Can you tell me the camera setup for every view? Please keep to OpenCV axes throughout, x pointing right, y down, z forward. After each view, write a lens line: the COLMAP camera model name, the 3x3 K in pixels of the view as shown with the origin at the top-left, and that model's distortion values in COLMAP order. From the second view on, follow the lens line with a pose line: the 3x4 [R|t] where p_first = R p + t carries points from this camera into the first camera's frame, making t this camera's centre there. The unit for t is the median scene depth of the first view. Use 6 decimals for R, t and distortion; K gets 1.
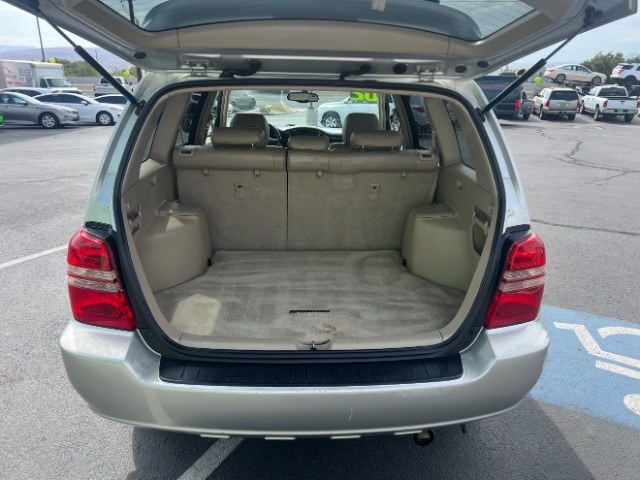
lens RADIAL K [[482.3, 0, 324.3], [0, 482.3, 240.6], [0, 0, 1]] dist [0.072712, -0.080175]
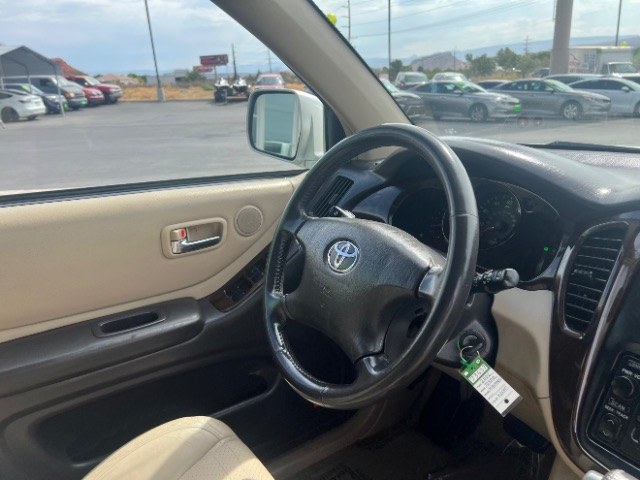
lens RADIAL K [[482.3, 0, 324.3], [0, 482.3, 240.6], [0, 0, 1]] dist [0.072712, -0.080175]
pose [[0.506468, 0.244129, -0.826977, -0.001480], [-0.227977, 0.962866, 0.144624, -0.043835], [0.831575, 0.115285, 0.543316, 0.173875]]
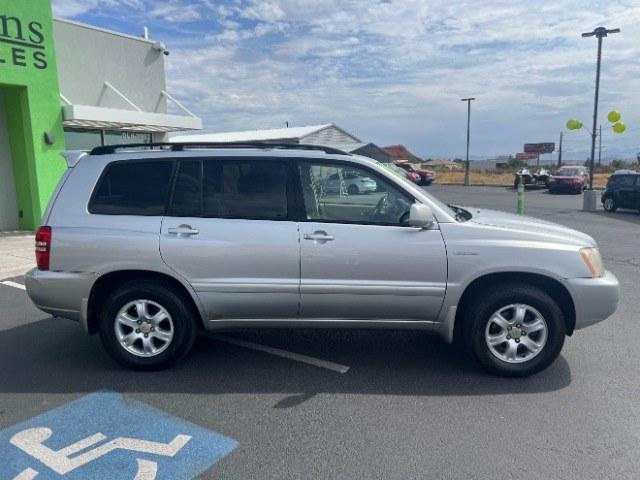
lens RADIAL K [[482.3, 0, 324.3], [0, 482.3, 240.6], [0, 0, 1]] dist [0.072712, -0.080175]
pose [[-0.086844, 0.133779, -0.987199, 0.200484], [-0.313437, 0.936949, 0.154542, -0.050098], [0.945630, 0.322845, -0.039437, 0.176749]]
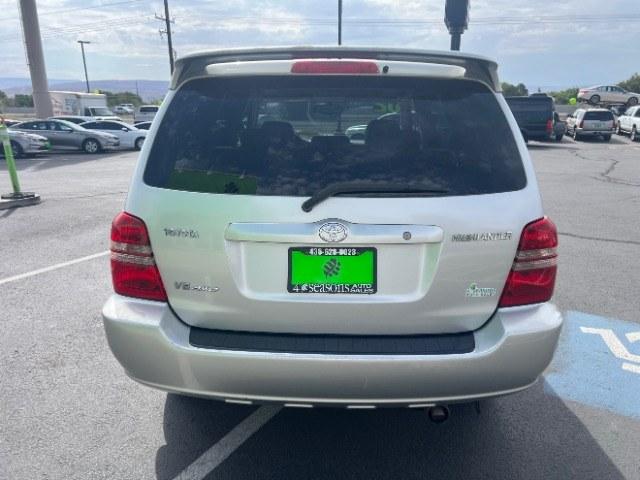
lens RADIAL K [[482.8, 0, 317.1], [0, 482.8, 241.8], [0, 0, 1]] dist [0.064798, -0.072175]
pose [[0.997280, 0.004581, -0.073558, 0.002134], [-0.008129, 0.998814, -0.048010, 0.008708], [0.073251, 0.048477, 0.996135, -0.006033]]
